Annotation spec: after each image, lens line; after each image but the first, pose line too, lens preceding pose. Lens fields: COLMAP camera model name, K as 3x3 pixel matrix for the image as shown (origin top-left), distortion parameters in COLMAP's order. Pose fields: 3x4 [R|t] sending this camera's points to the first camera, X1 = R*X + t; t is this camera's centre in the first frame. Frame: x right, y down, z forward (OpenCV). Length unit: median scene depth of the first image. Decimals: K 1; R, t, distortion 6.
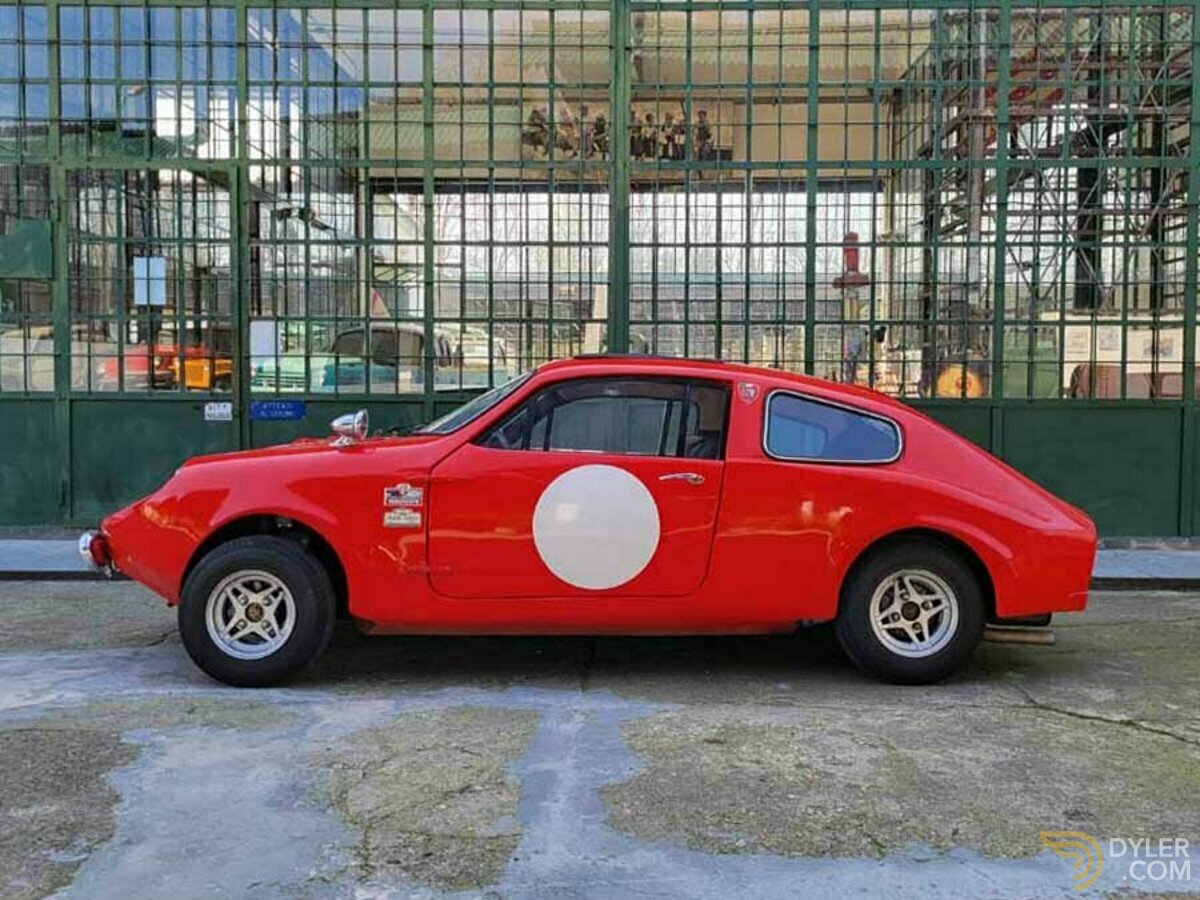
lens RADIAL K [[1025.5, 0, 626.1], [0, 1025.5, 397.1], [0, 0, 1]] dist [0.043595, -0.011127]
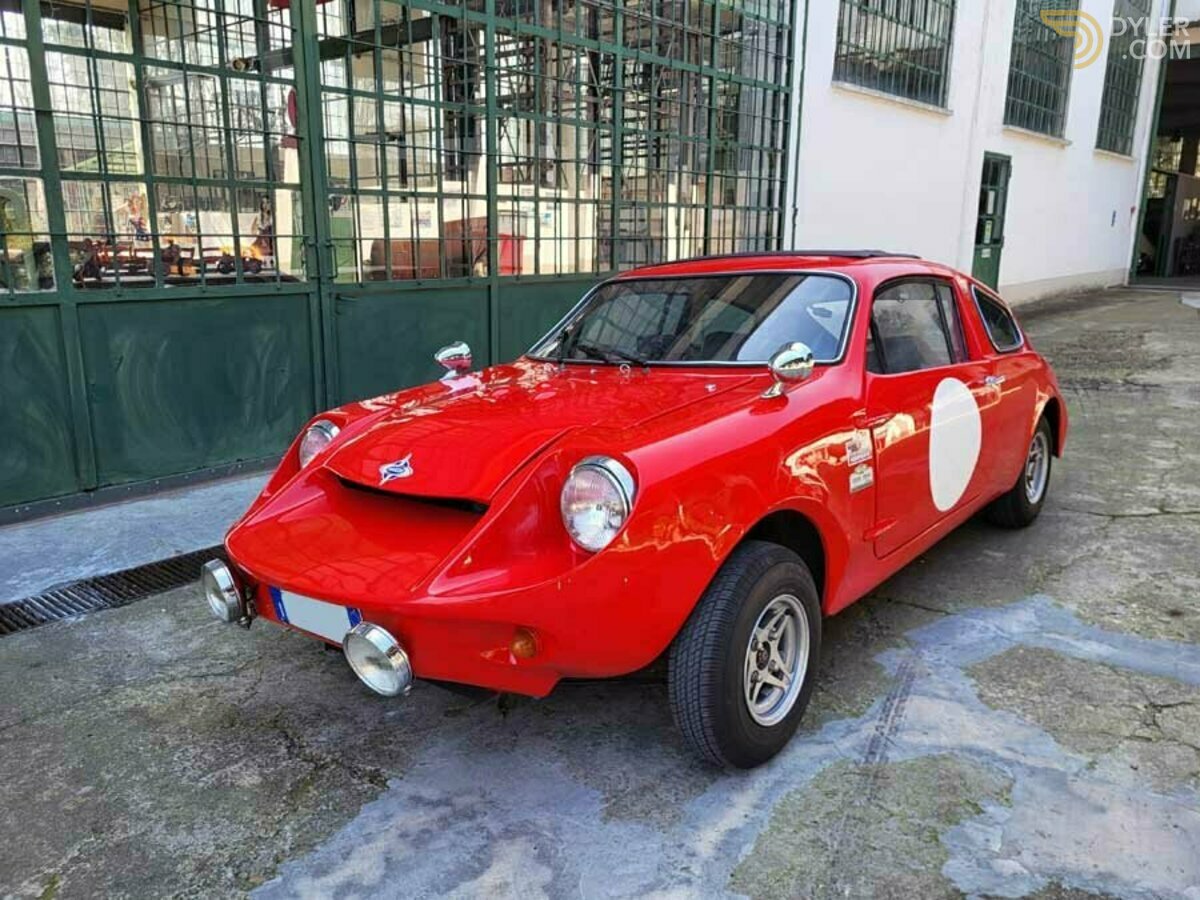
lens RADIAL K [[902.2, 0, 598.8], [0, 902.2, 445.9], [0, 0, 1]] dist [0.054658, -0.050616]
pose [[0.644129, -0.175910, 0.744415, -0.879455], [0.015659, 0.976026, 0.217092, -0.058347], [-0.764757, -0.128178, 0.631440, 0.752954]]
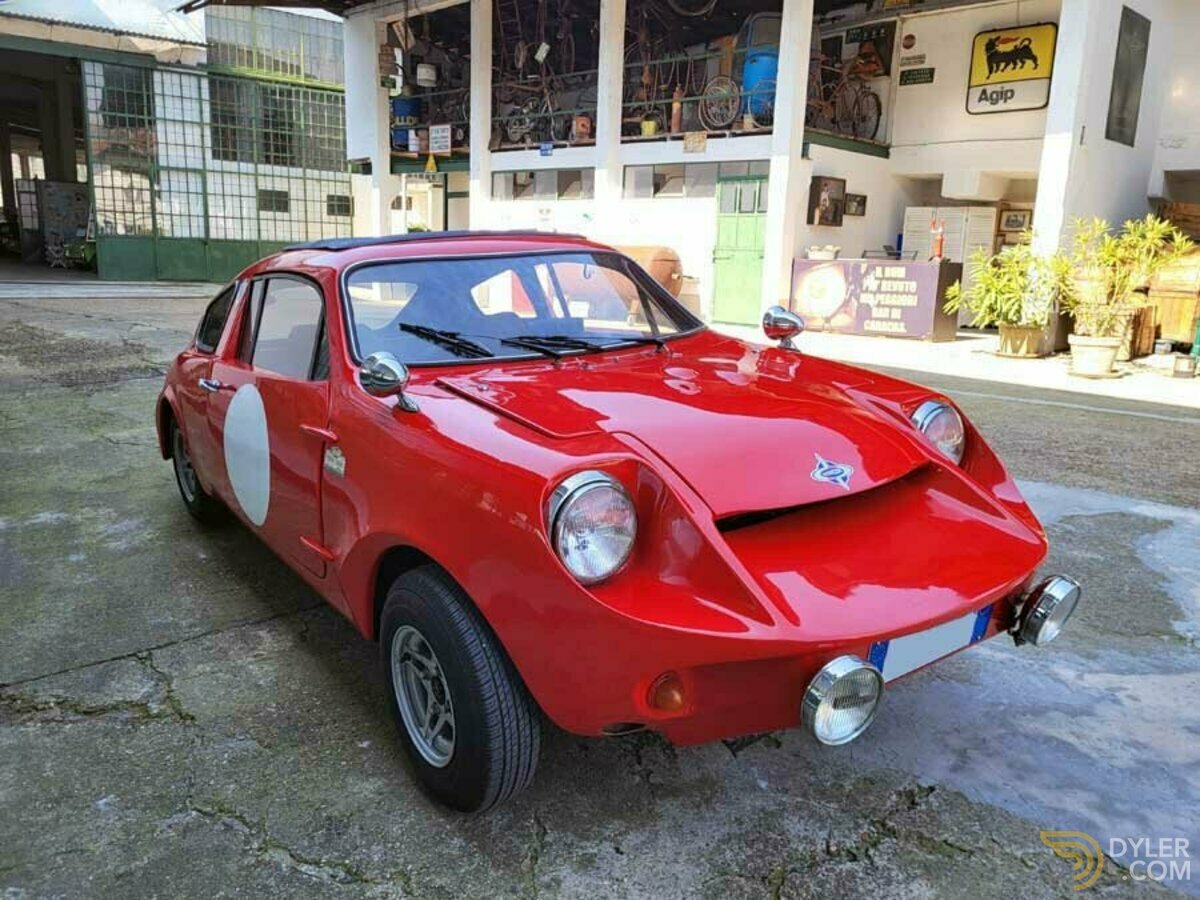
lens RADIAL K [[899.9, 0, 599.1], [0, 899.9, 442.1], [0, 0, 1]] dist [0.056224, -0.046078]
pose [[-0.583758, -0.188719, 0.789691, -0.849546], [-0.017593, 0.975324, 0.220076, -0.042861], [-0.811737, 0.114579, -0.572673, 1.688711]]
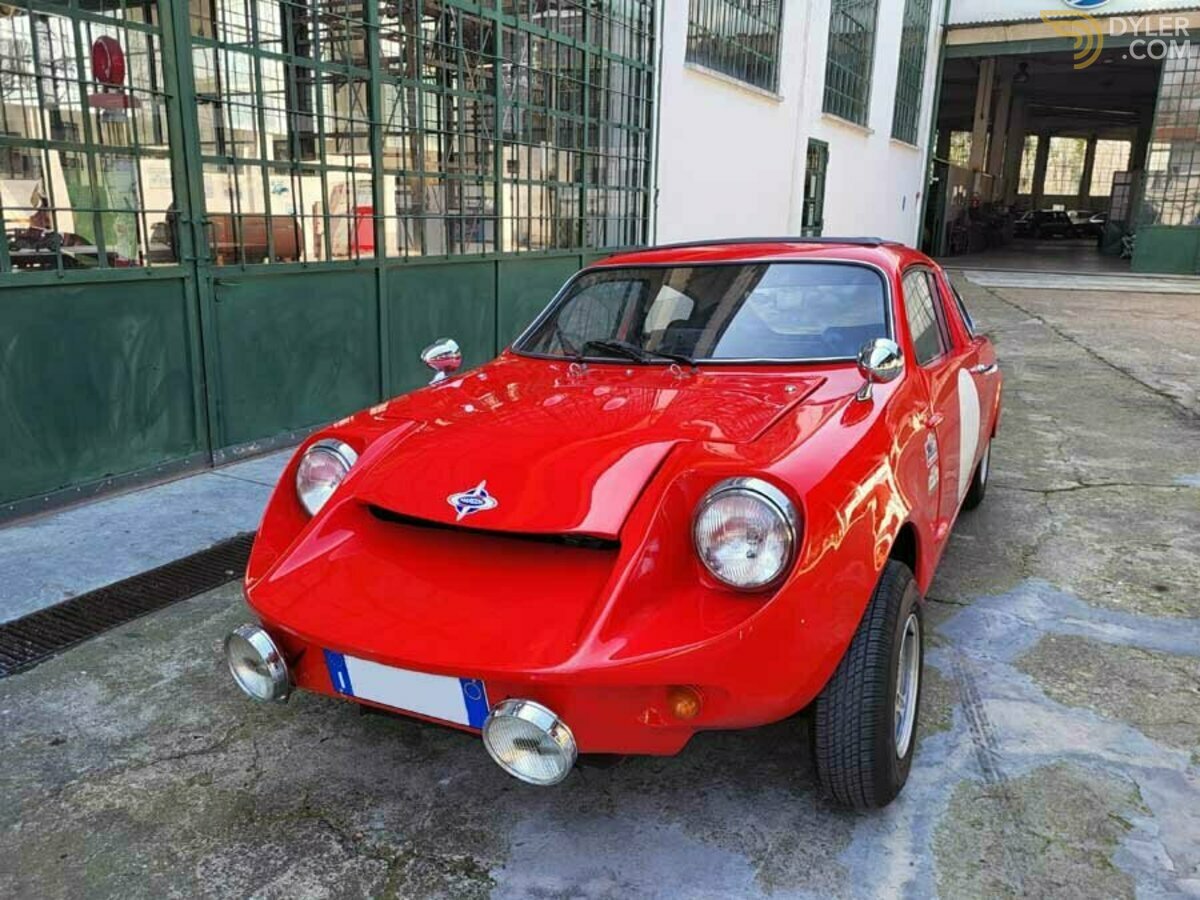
lens RADIAL K [[899.9, 0, 599.1], [0, 899.9, 442.1], [0, 0, 1]] dist [0.056224, -0.046078]
pose [[0.465714, -0.213994, 0.858671, -0.915764], [0.004569, 0.970890, 0.239483, -0.066910], [-0.884923, -0.107607, 0.453135, 0.956921]]
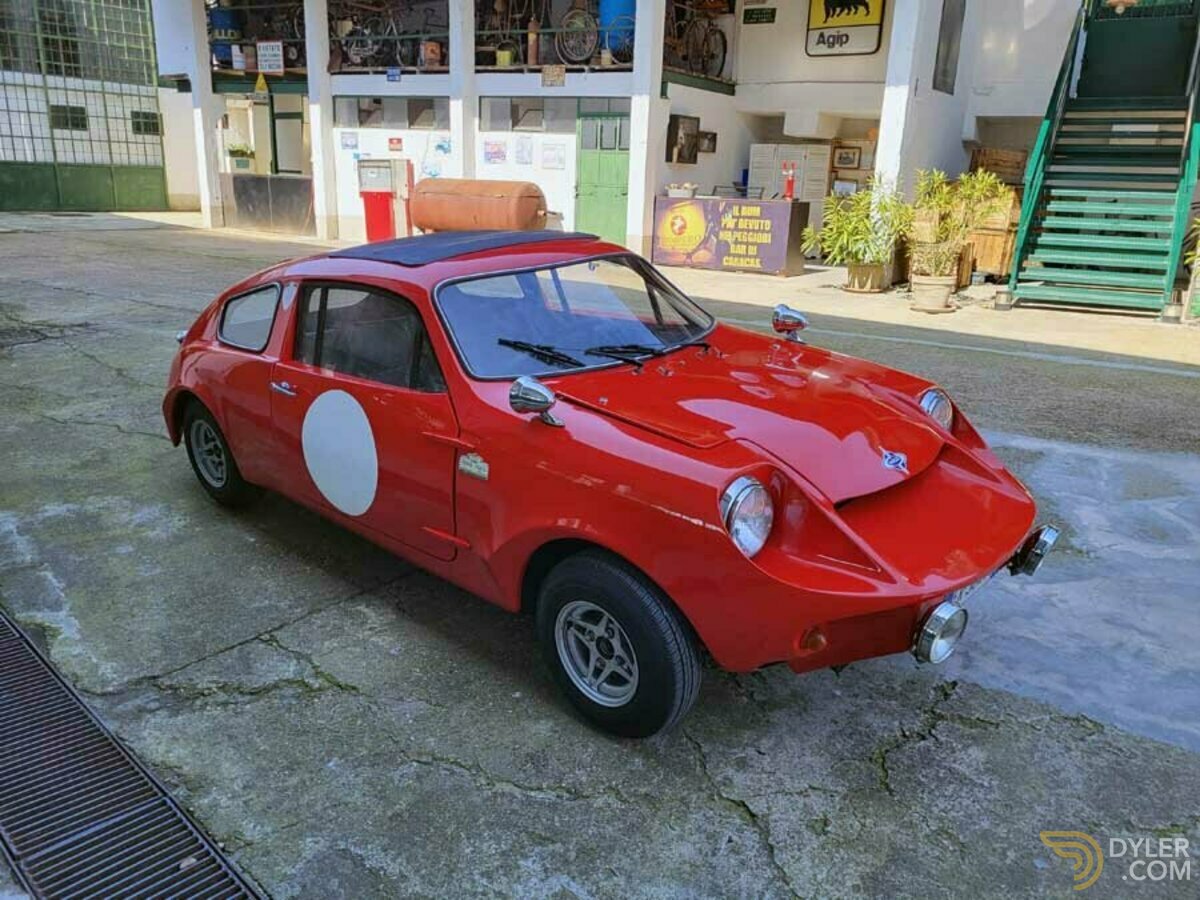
lens RADIAL K [[893.9, 0, 600.0], [0, 893.9, 450.0], [0, 0, 1]] dist [0.060272, -0.048461]
pose [[-0.732338, -0.227929, 0.641661, -0.791068], [-0.023186, 0.950116, 0.311034, -0.134732], [-0.680546, 0.212905, -0.701091, 1.929196]]
